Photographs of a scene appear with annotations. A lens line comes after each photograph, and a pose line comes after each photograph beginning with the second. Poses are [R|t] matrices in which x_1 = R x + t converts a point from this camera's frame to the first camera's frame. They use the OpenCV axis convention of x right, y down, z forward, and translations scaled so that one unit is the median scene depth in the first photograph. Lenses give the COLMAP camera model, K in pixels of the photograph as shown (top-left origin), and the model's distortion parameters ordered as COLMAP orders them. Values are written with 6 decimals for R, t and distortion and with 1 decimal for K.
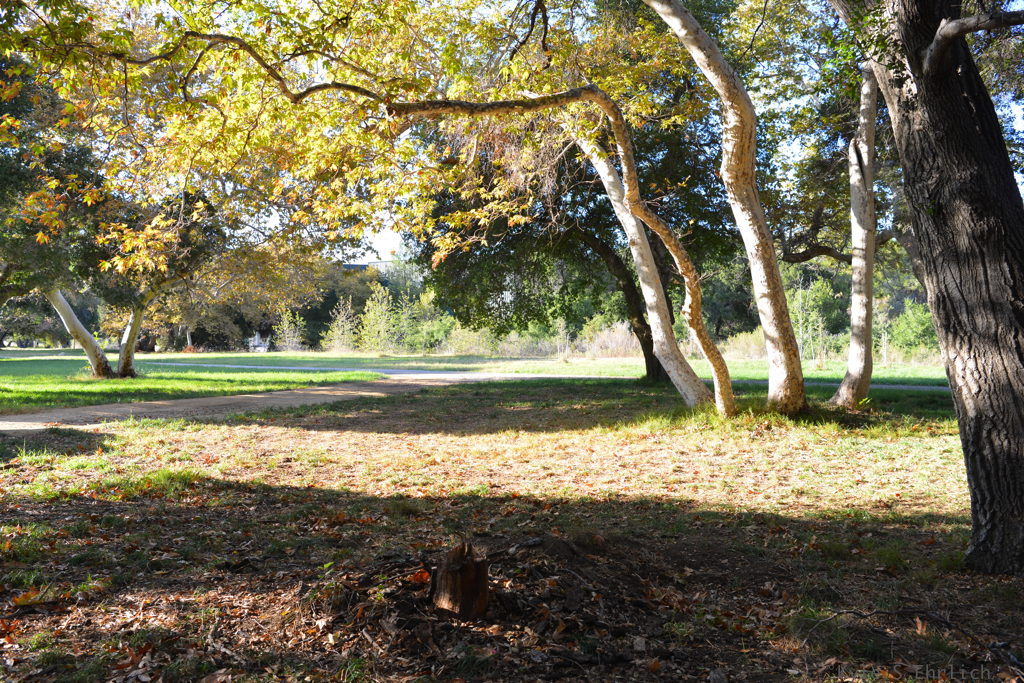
lens RADIAL K [[792.7, 0, 501.1], [0, 792.7, 335.9], [0, 0, 1]] dist [-0.065401, 0.037807]
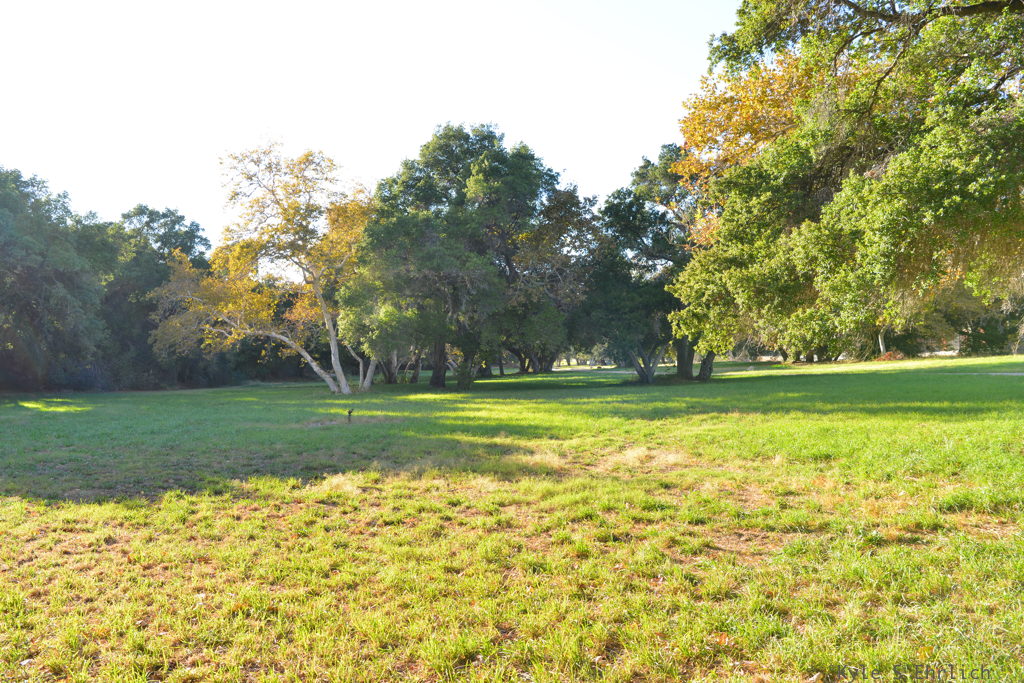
lens RADIAL K [[792.7, 0, 501.5], [0, 792.7, 341.2], [0, 0, 1]] dist [-0.065401, 0.037807]
pose [[0.800930, -0.057491, -0.595992, -1.220653], [0.054862, 0.998239, -0.022566, -0.015942], [0.596240, -0.014624, 0.802673, 0.502790]]
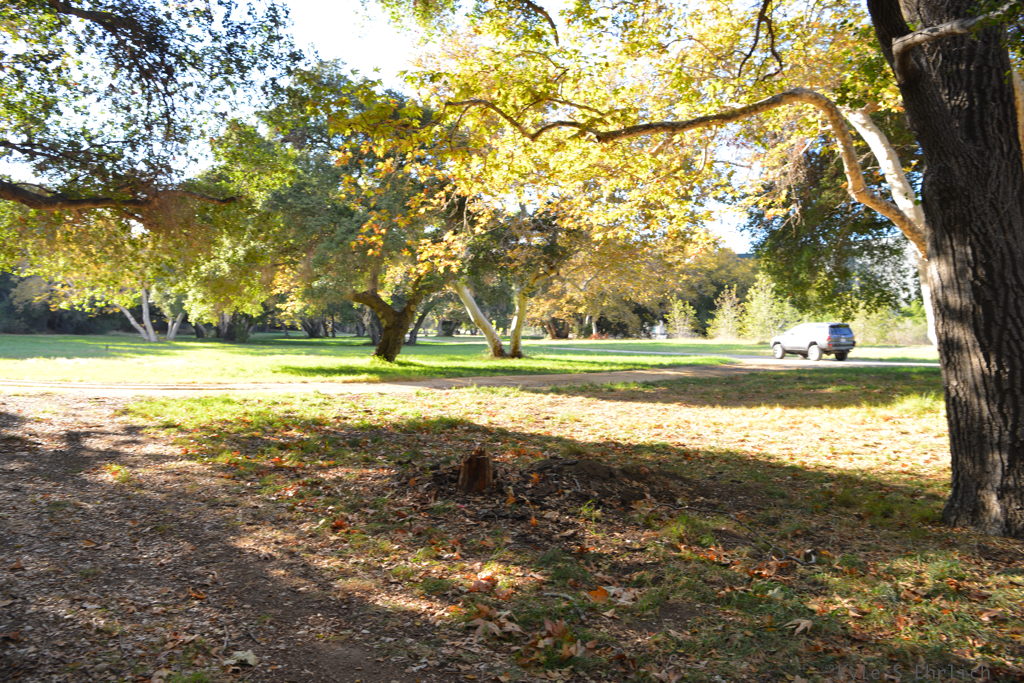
lens RADIAL K [[792.7, 0, 516.7], [0, 792.7, 341.7], [0, 0, 1]] dist [-0.065401, 0.037807]
pose [[0.866789, 0.007335, -0.498622, 0.195164], [0.003289, 0.999786, 0.020423, 0.004446], [0.498665, -0.019343, 0.866579, -0.076900]]
